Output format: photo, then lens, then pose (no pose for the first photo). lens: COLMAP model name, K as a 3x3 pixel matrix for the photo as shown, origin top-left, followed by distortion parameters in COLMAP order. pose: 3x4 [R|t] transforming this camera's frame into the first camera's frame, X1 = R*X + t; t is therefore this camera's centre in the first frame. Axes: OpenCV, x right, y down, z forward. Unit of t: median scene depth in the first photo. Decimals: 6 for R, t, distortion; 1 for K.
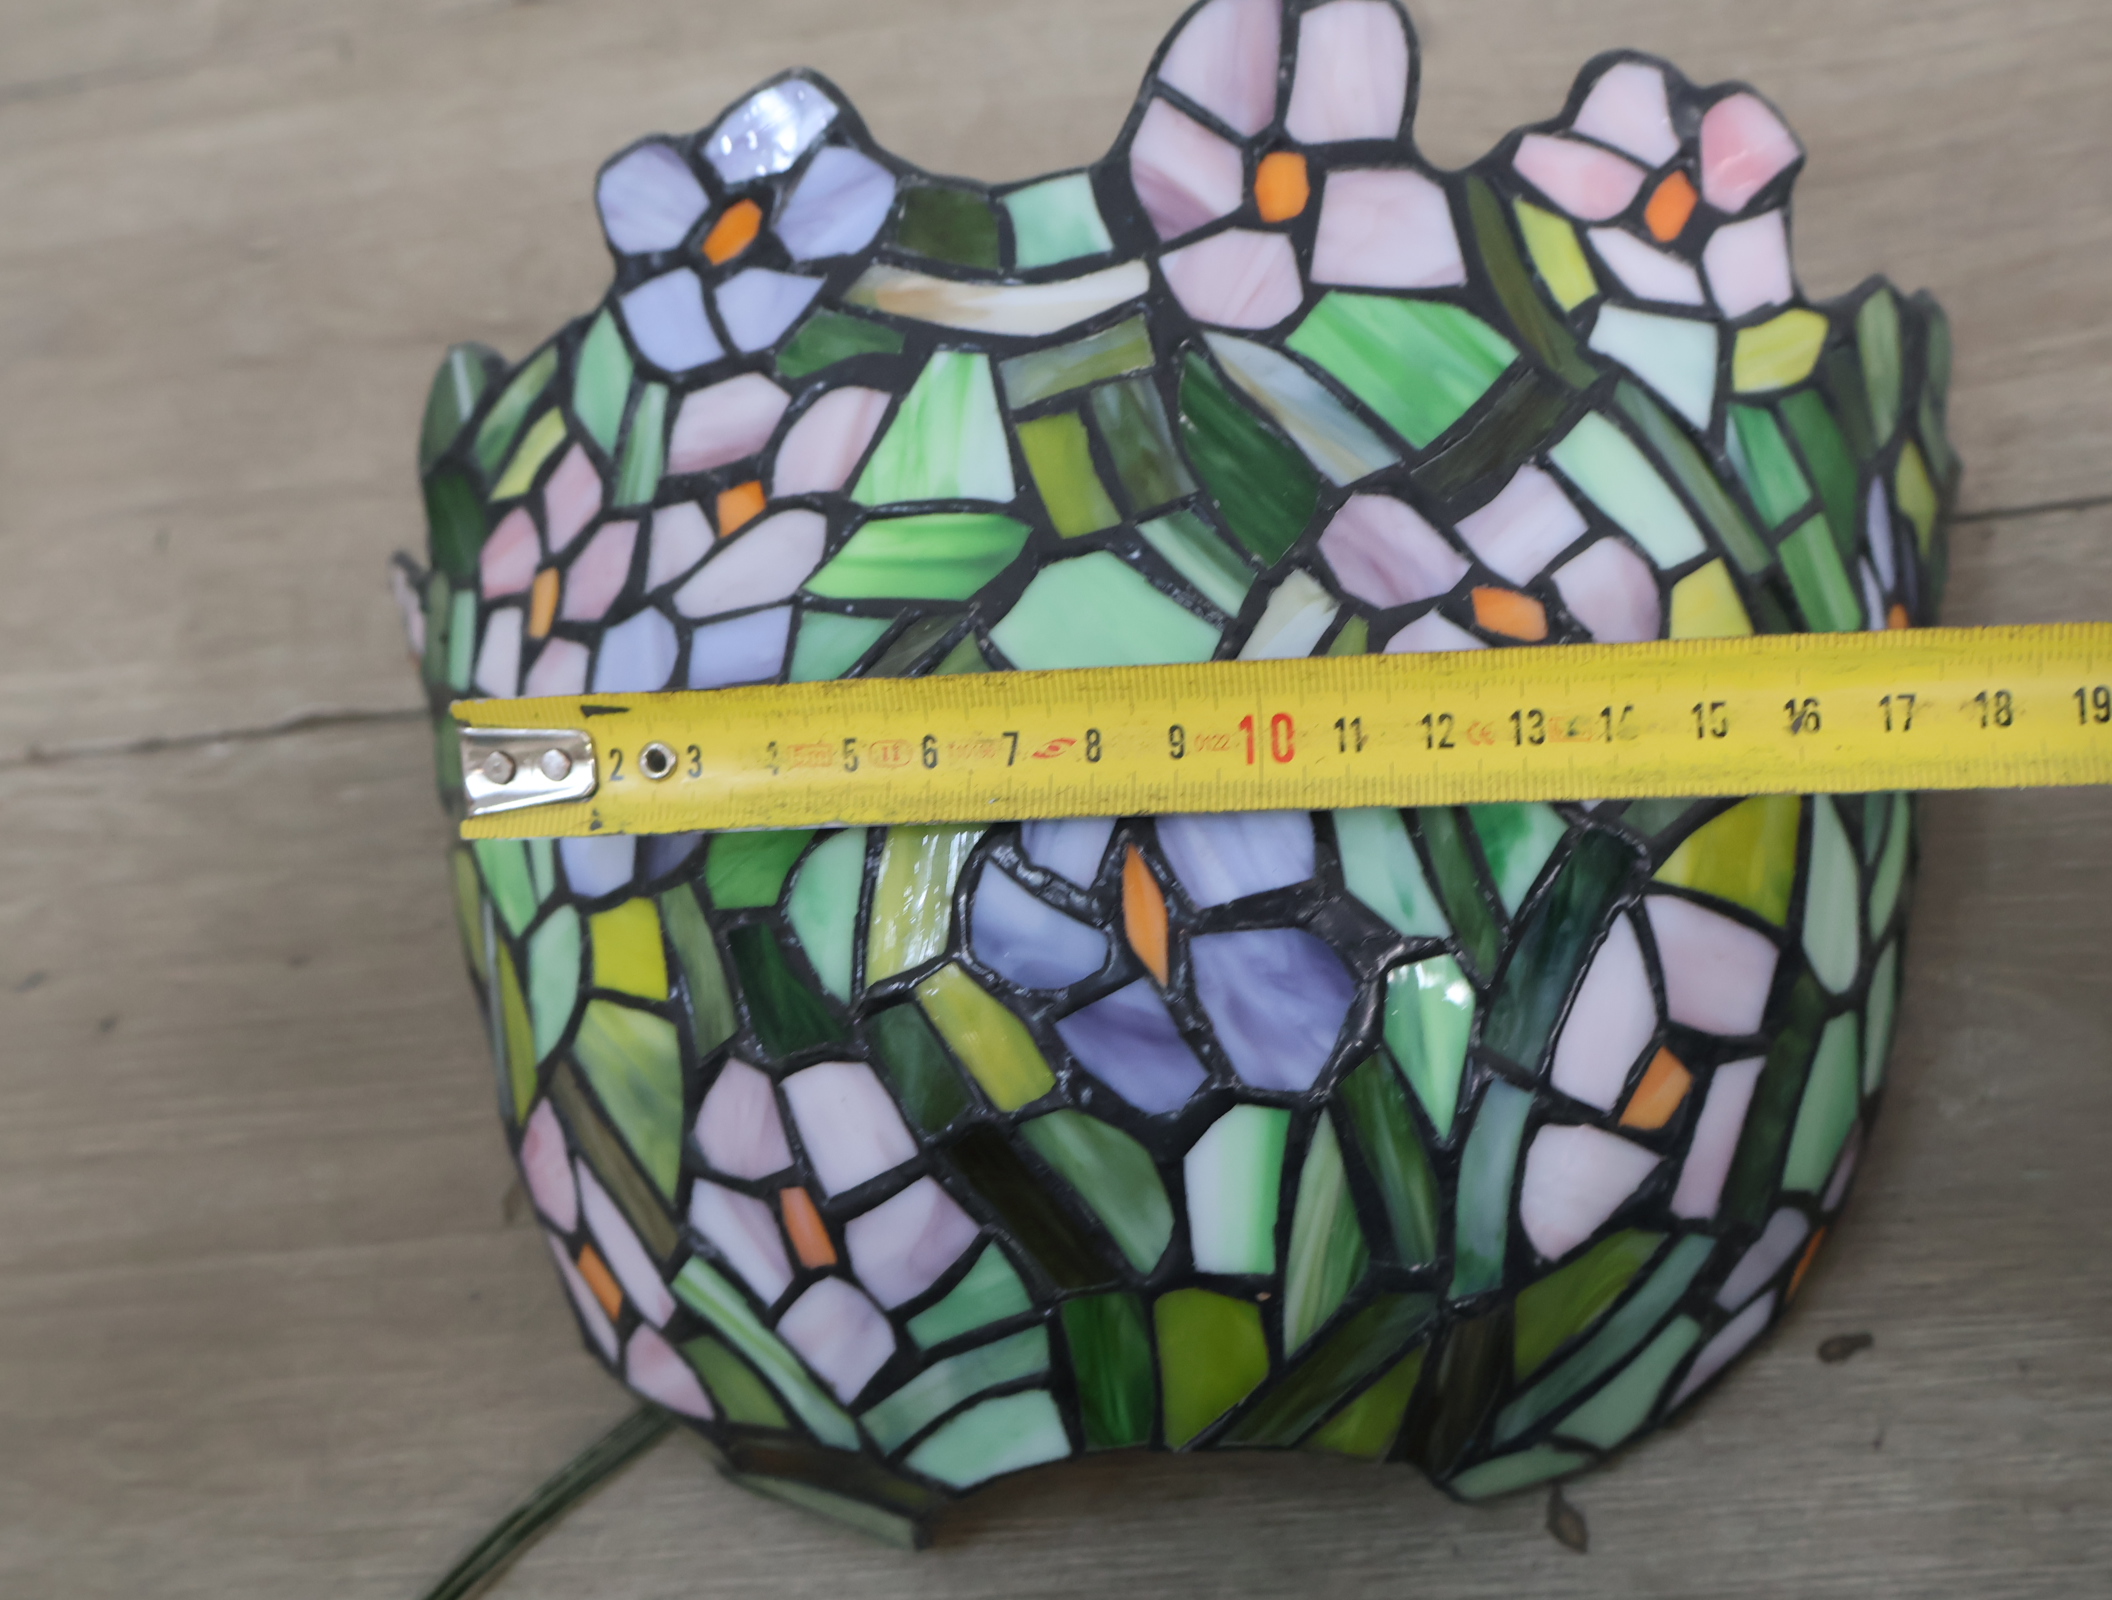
lens RADIAL K [[2341.4, 0, 1056.0], [0, 2341.4, 800.0], [0, 0, 1]] dist [0.002040, 0.026676]
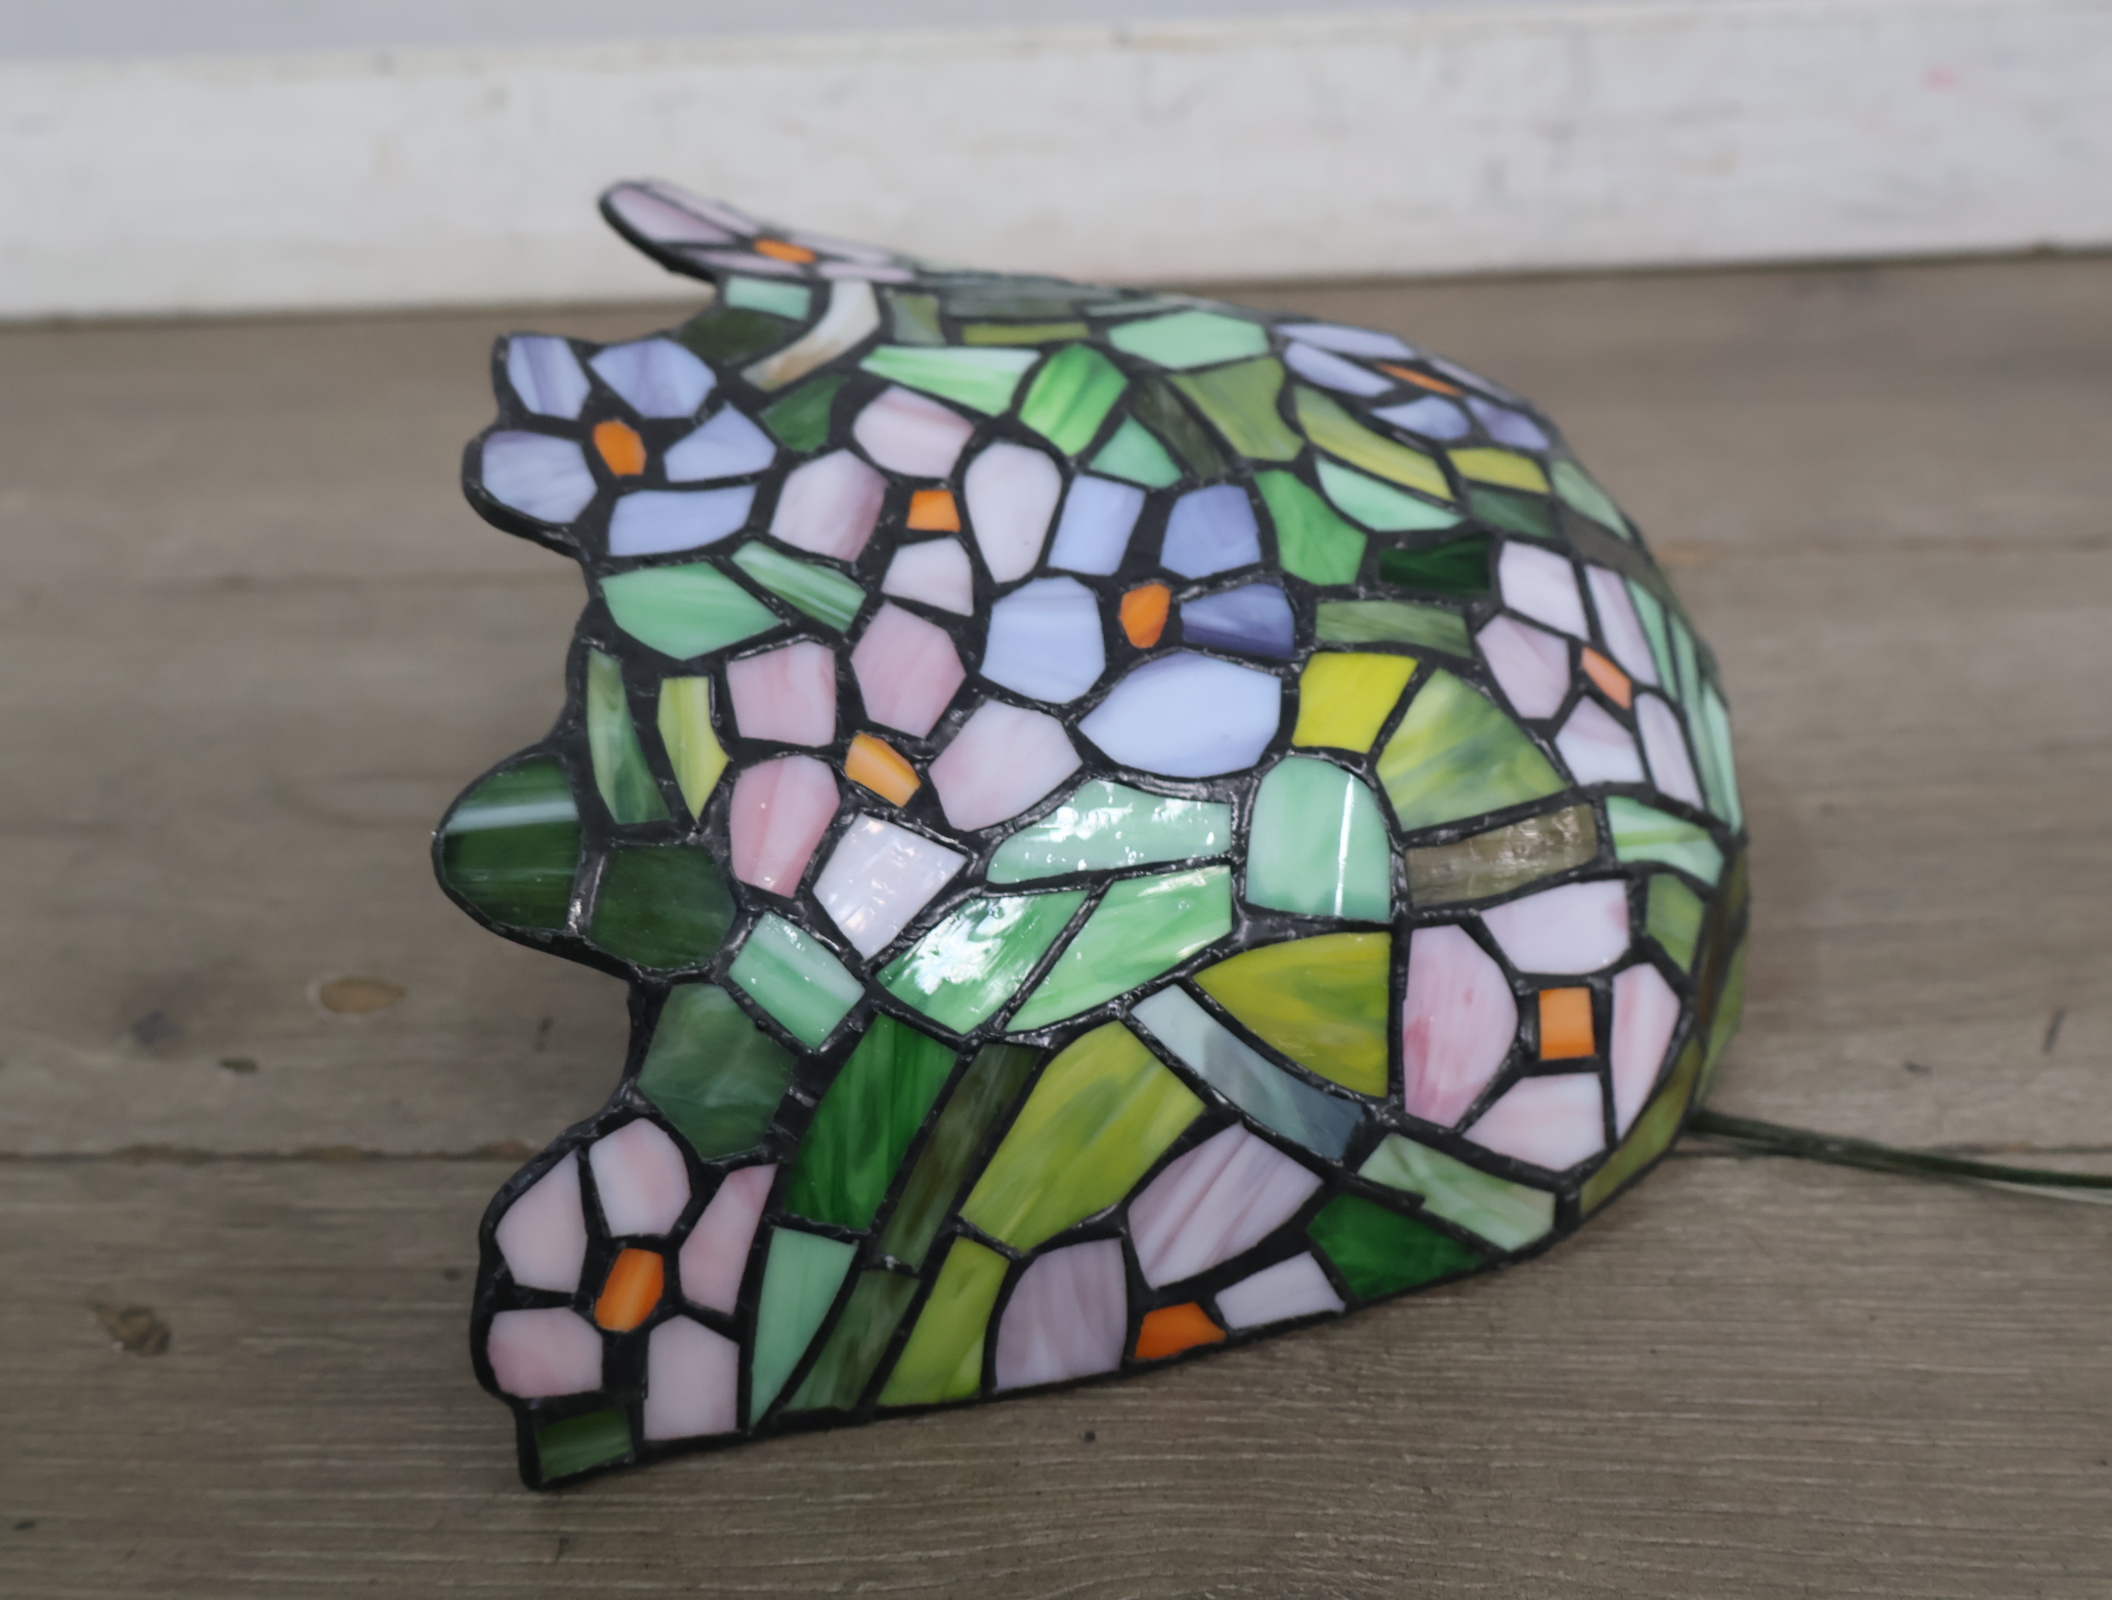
lens RADIAL K [[2341.4, 0, 1056.0], [0, 2341.4, 800.0], [0, 0, 1]] dist [0.002040, 0.026676]
pose [[0.088068, -0.342987, 0.935203, -1.176193], [0.855672, 0.506702, 0.105255, -0.130071], [-0.509970, 0.790957, 0.338109, 0.774563]]
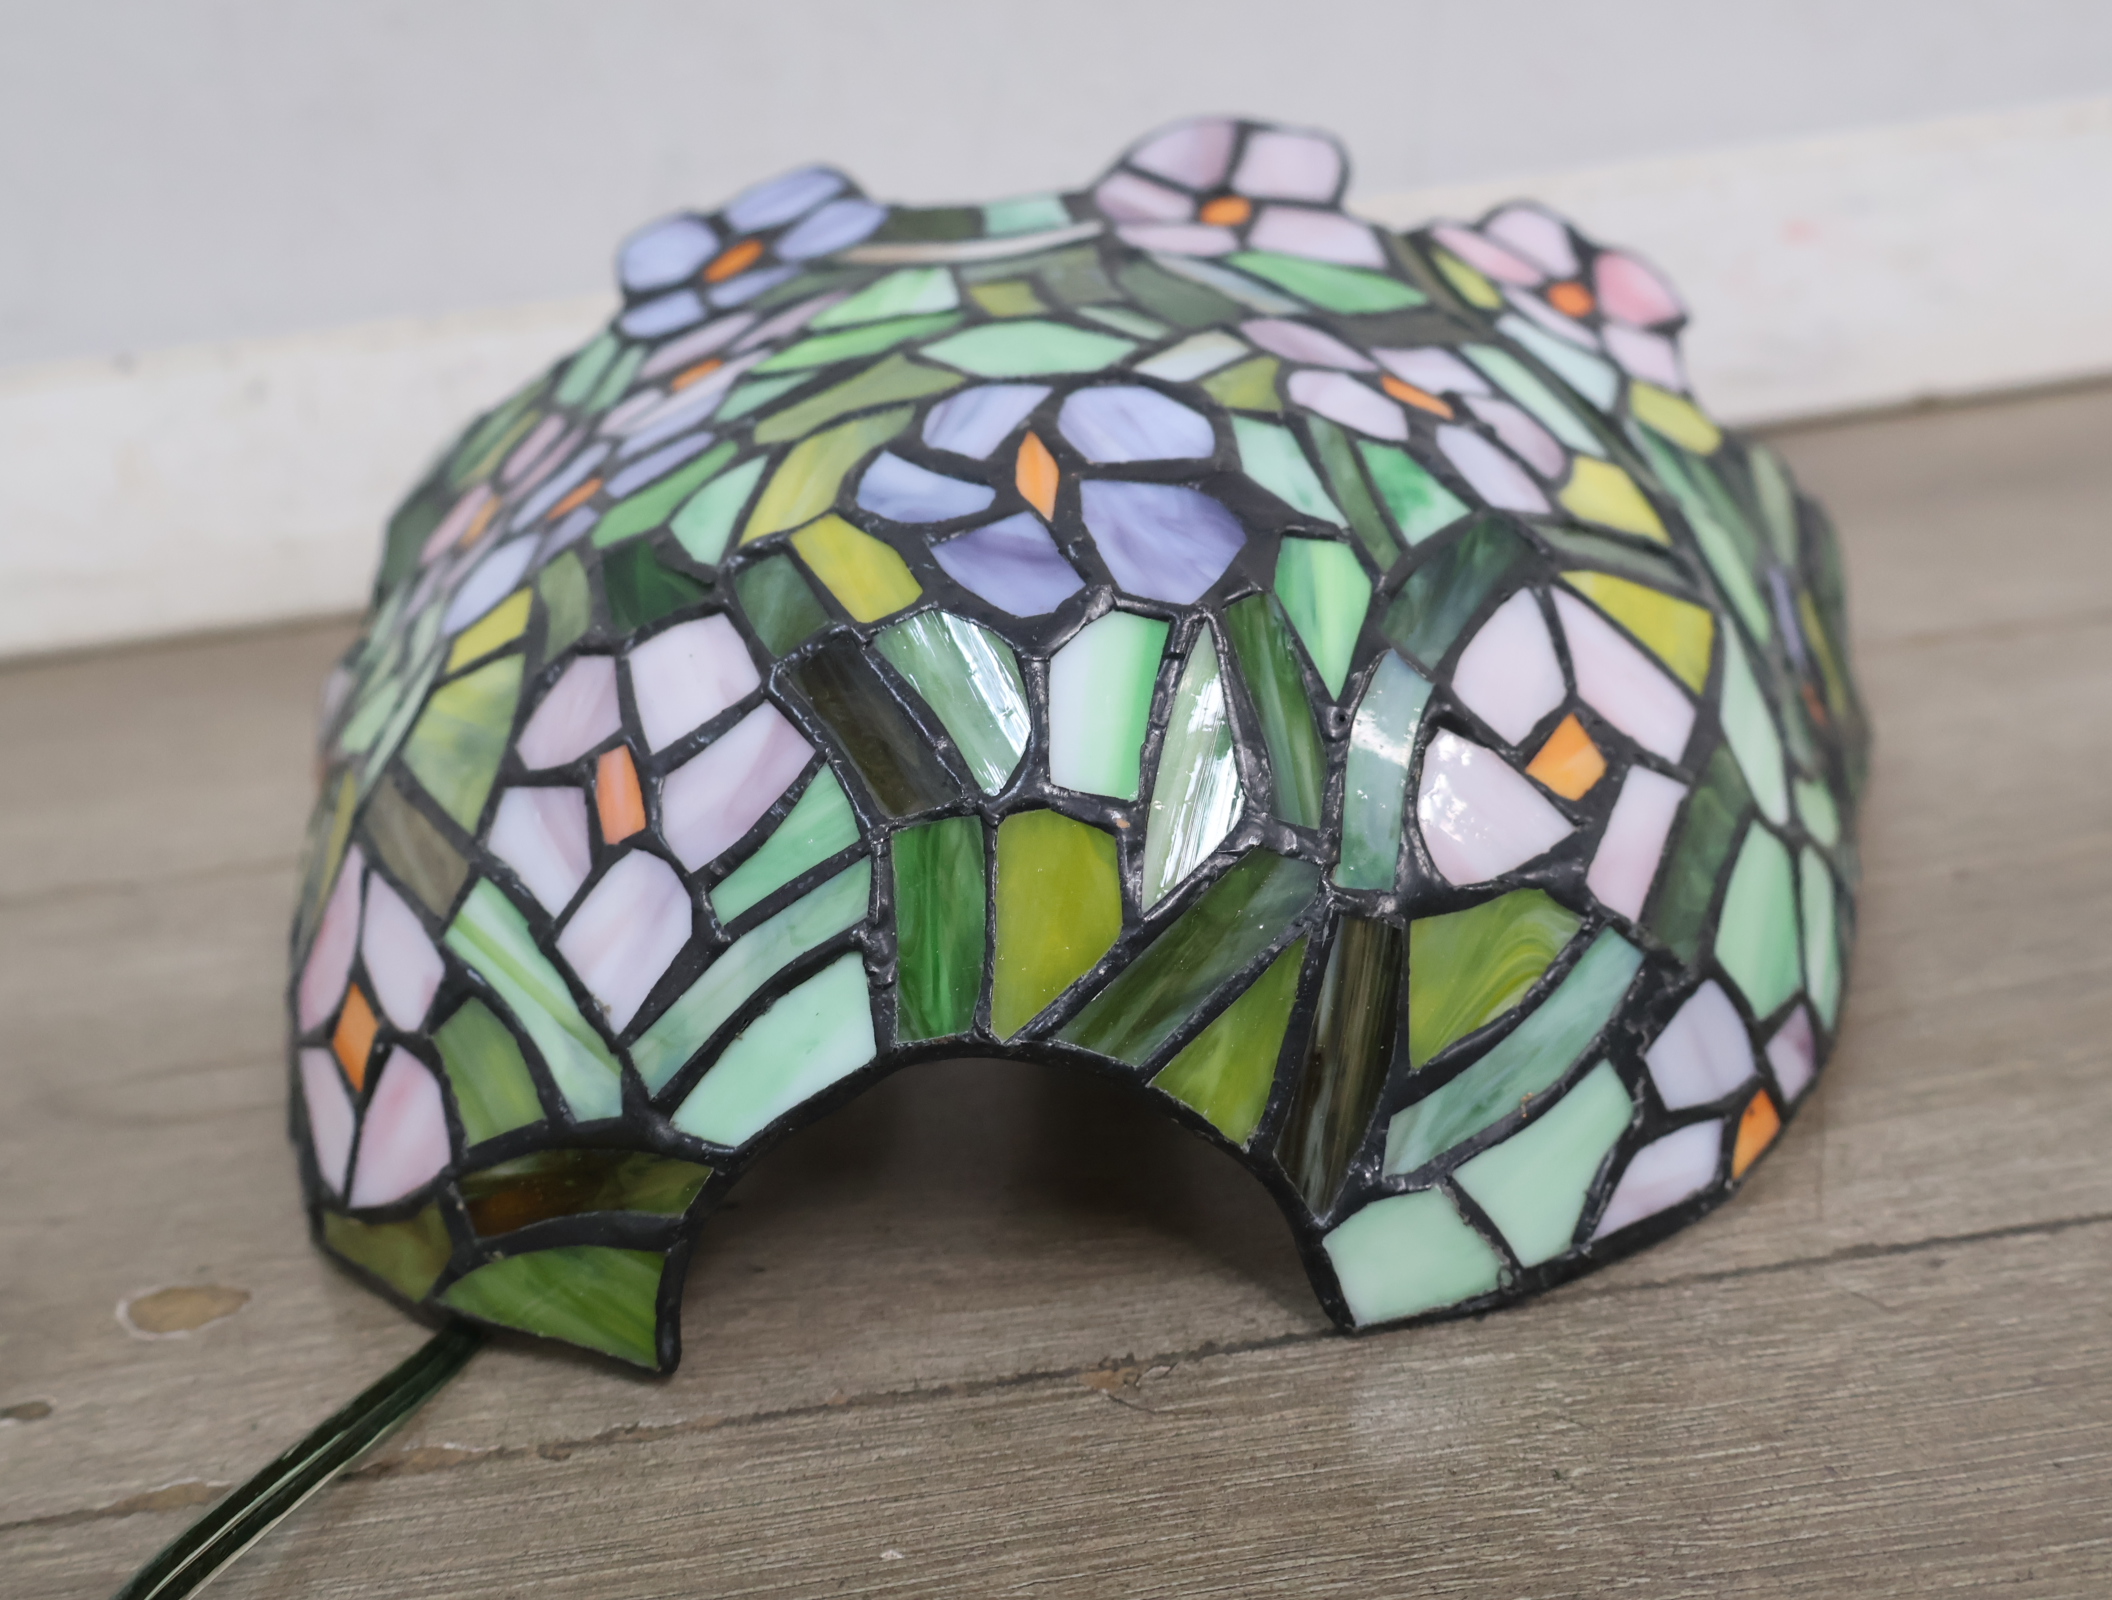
lens RADIAL K [[2367.3, 0, 1049.0], [0, 2367.3, 800.8], [0, 0, 1]] dist [0.002233, 0.019963]
pose [[0.993016, 0.114912, -0.026734, 0.077863], [-0.108395, 0.799129, -0.591307, 0.679625], [-0.046584, 0.590075, 0.806004, 0.259498]]
